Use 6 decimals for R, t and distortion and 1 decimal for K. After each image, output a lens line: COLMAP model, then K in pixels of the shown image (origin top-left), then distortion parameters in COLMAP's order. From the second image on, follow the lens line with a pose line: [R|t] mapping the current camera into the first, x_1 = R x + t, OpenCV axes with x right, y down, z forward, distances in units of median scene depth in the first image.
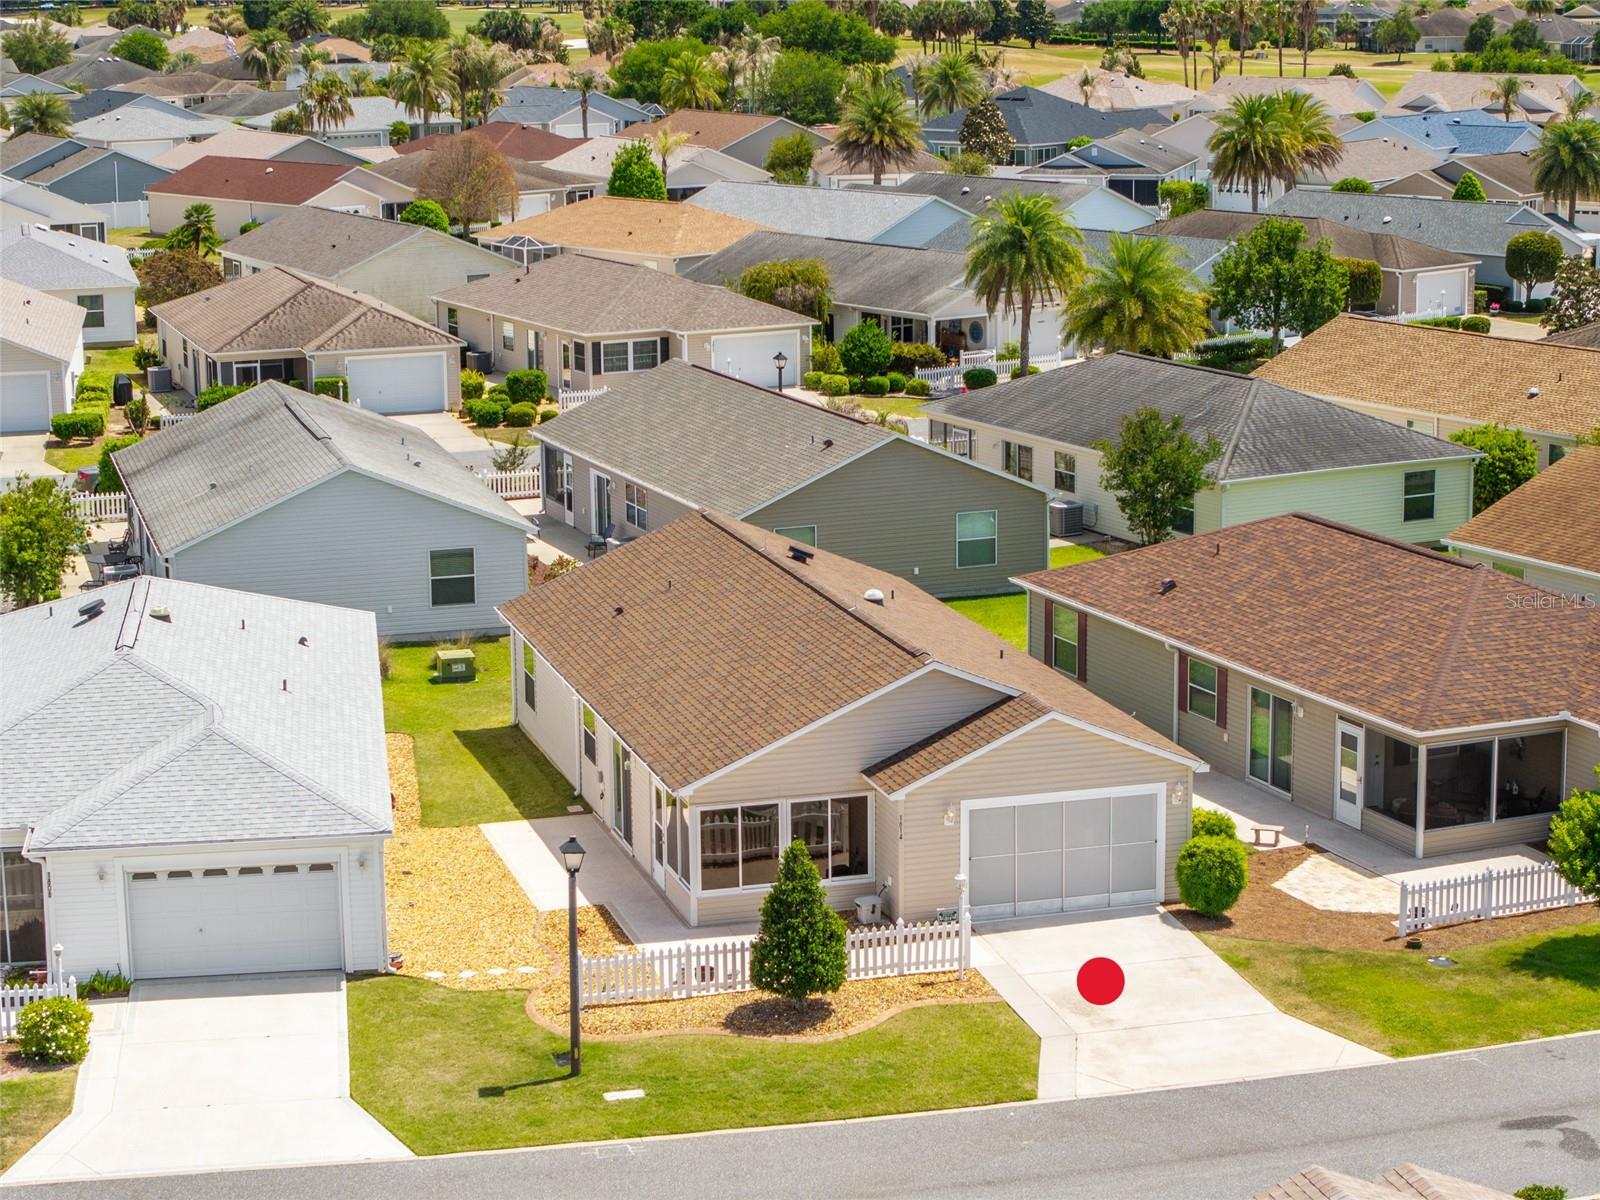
lens RADIAL K [[3272.3, 0, 800.0], [0, 3272.3, 600.0], [0, 0, 1]] dist [-0.239833, 1.052844]
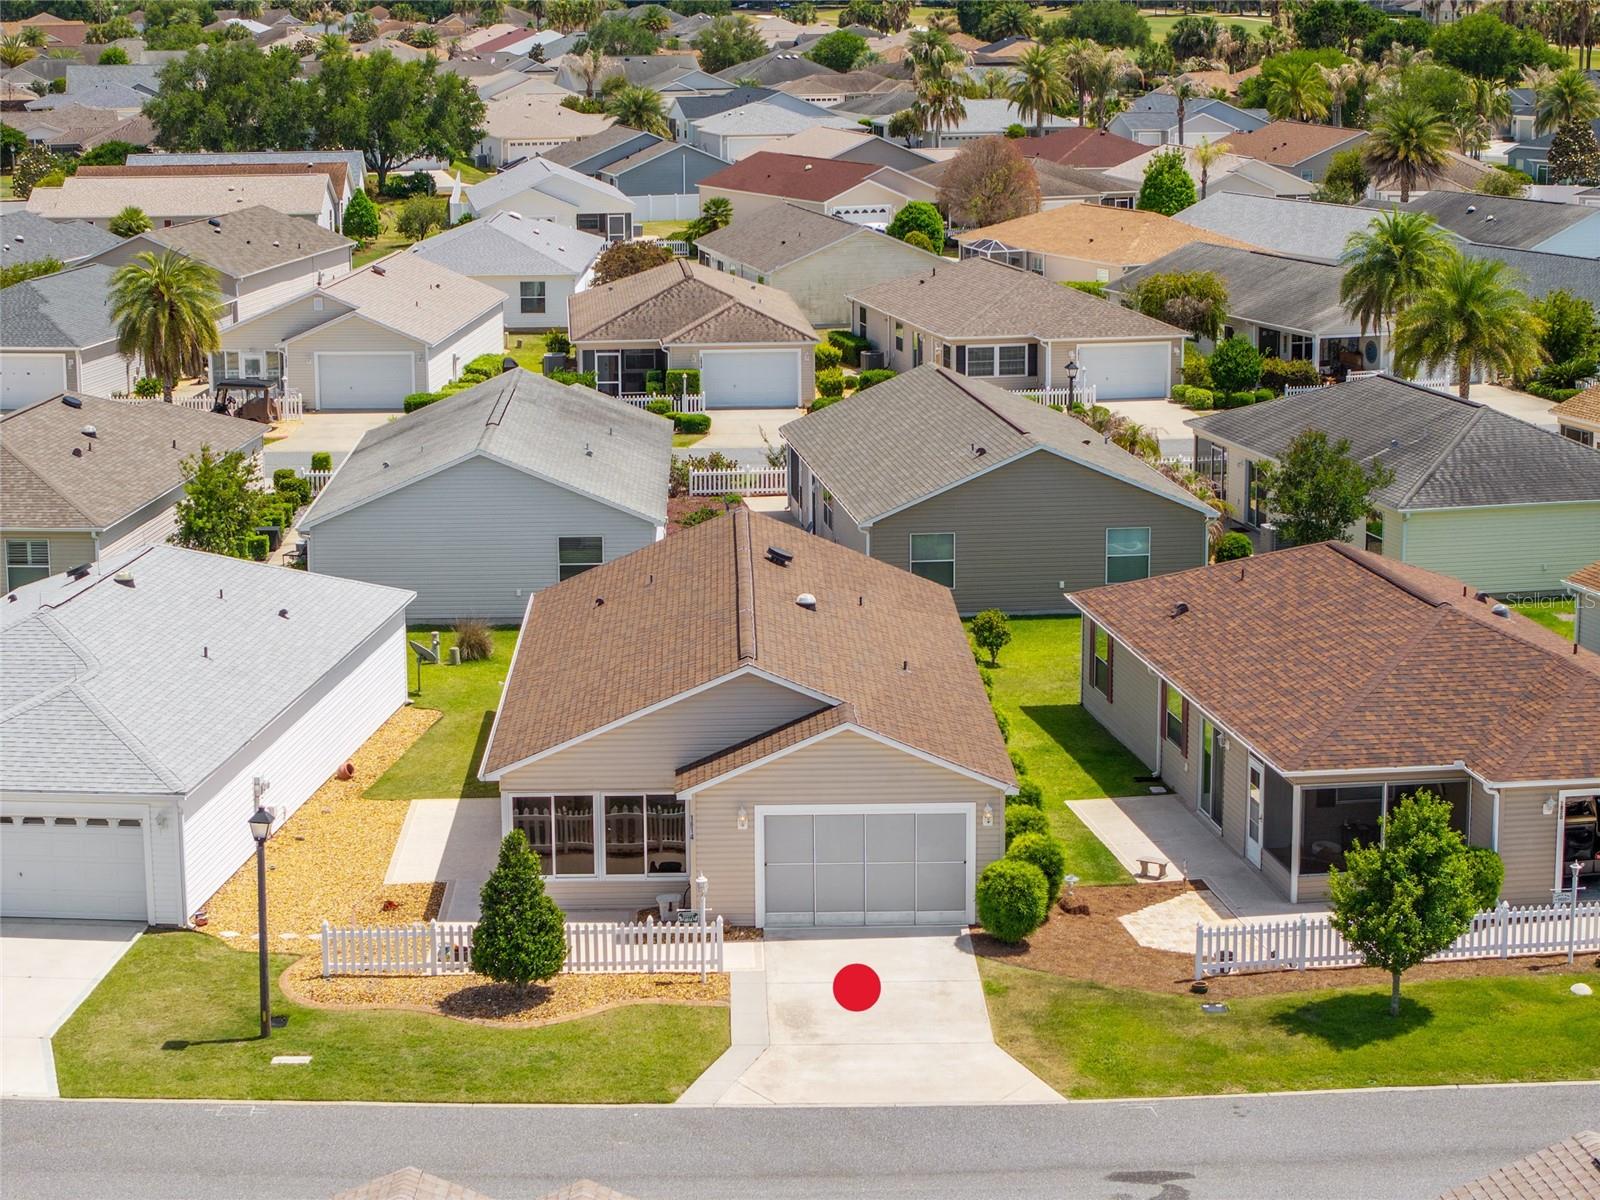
lens RADIAL K [[3272.3, 0, 800.0], [0, 3272.3, 600.0], [0, 0, 1]] dist [-0.239833, 1.052844]
pose [[0.967633, 0.055770, -0.246124, 0.299161], [-0.056251, 0.998404, 0.005084, -0.007046], [0.246014, 0.008925, 0.969225, 0.033297]]
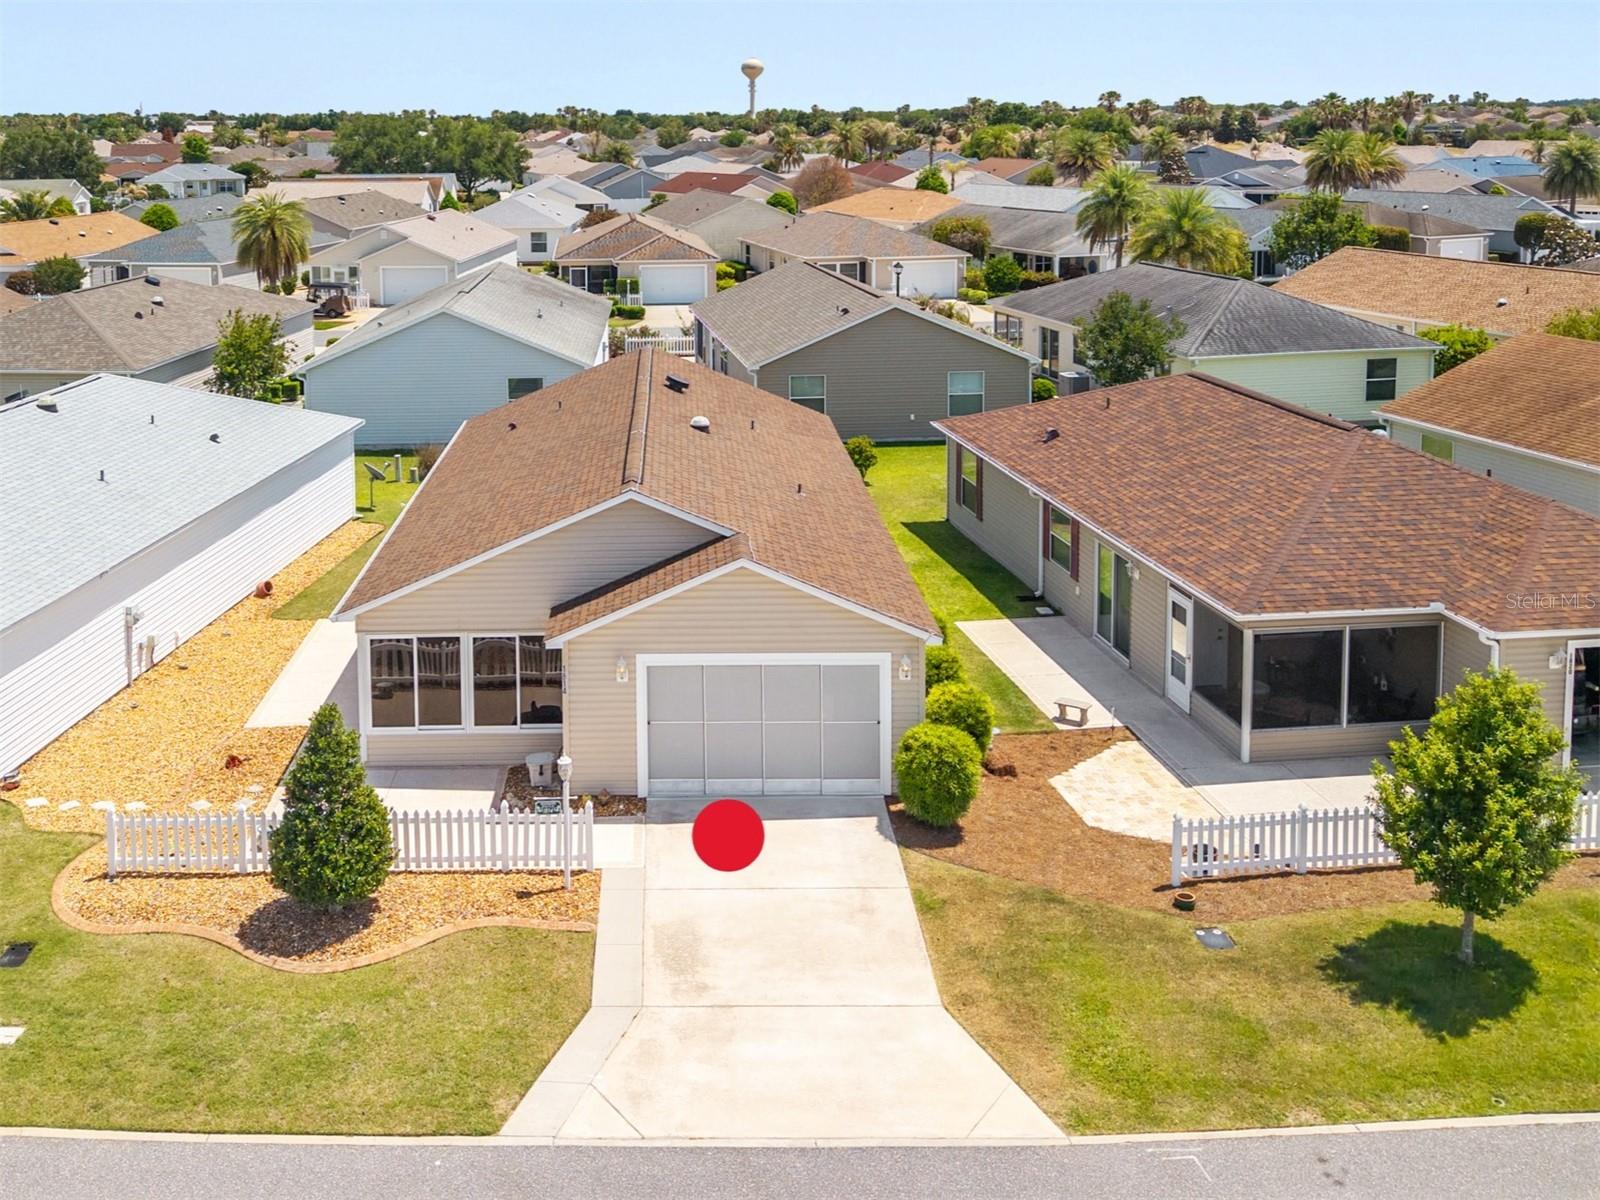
lens RADIAL K [[1644.2, 0, 658.0], [0, 1644.2, 288.6], [0, 0, 1]] dist [0.032323, -0.045188]
pose [[0.958547, 0.030617, -0.283284, 0.172361], [-0.056897, 0.994754, -0.085010, 0.001319], [0.279195, 0.097605, 0.955261, 0.562514]]
